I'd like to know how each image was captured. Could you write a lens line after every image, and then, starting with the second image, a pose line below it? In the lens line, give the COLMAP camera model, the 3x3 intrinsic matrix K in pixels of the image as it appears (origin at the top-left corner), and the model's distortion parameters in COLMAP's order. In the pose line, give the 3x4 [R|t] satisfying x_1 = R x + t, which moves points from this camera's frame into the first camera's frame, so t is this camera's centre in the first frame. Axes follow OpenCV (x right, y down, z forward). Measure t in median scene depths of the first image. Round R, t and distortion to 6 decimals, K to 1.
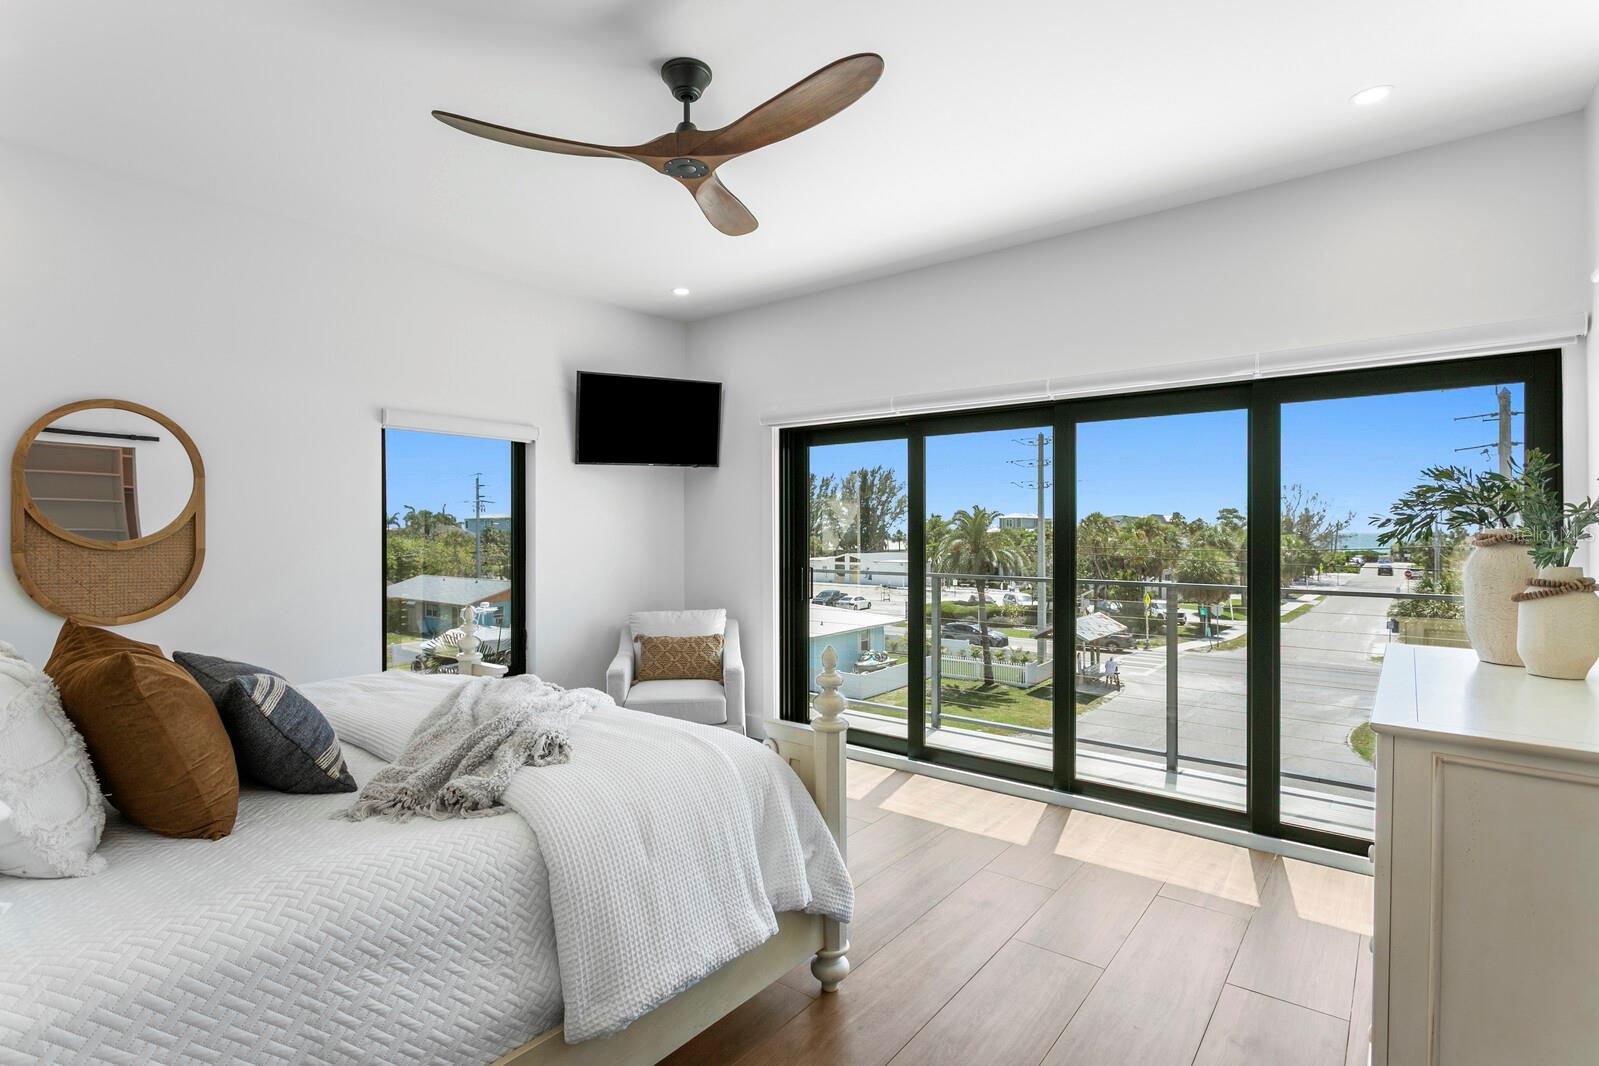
lens RADIAL K [[790.0, 0, 797.9], [0, 790.0, 535.1], [0, 0, 1]] dist [-0.003806, 0.000334]
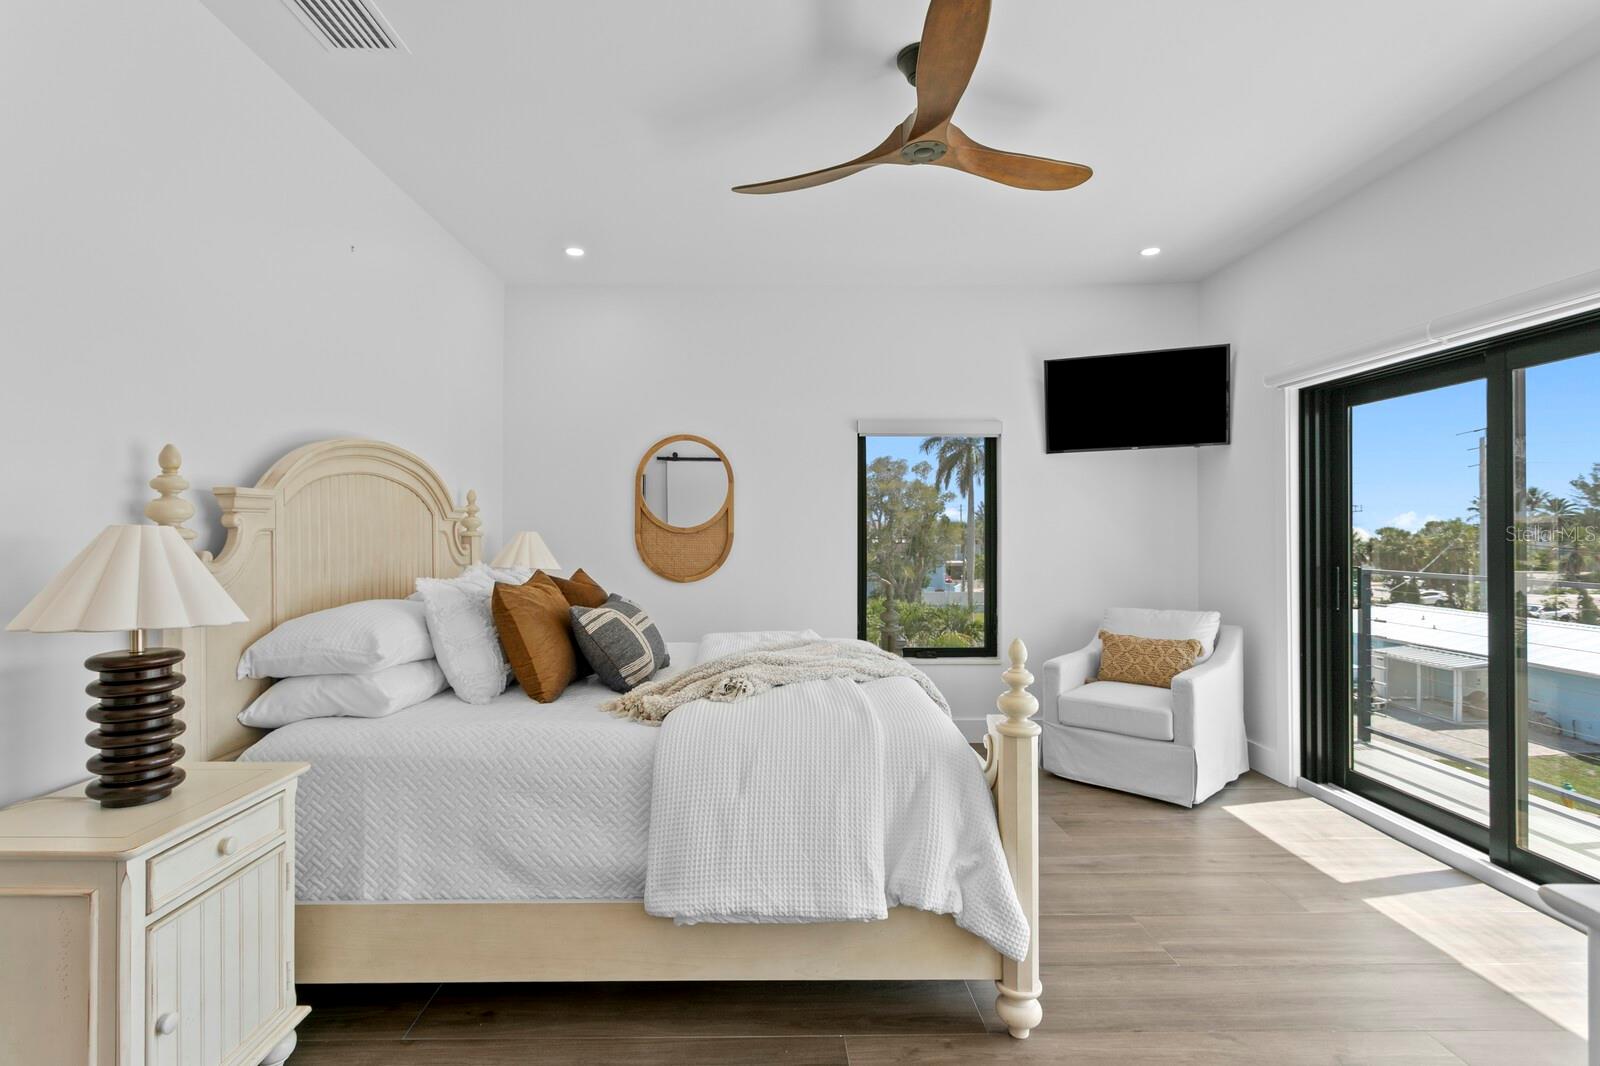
lens RADIAL K [[777.2, 0, 793.6], [0, 777.2, 529.8], [0, 0, 1]] dist [0.002970, 0.000995]
pose [[0.634170, -0.001673, -0.773192, 0.288807], [-0.004162, 0.999976, -0.005577, 0.013555], [0.773183, 0.006755, 0.634147, 0.136563]]
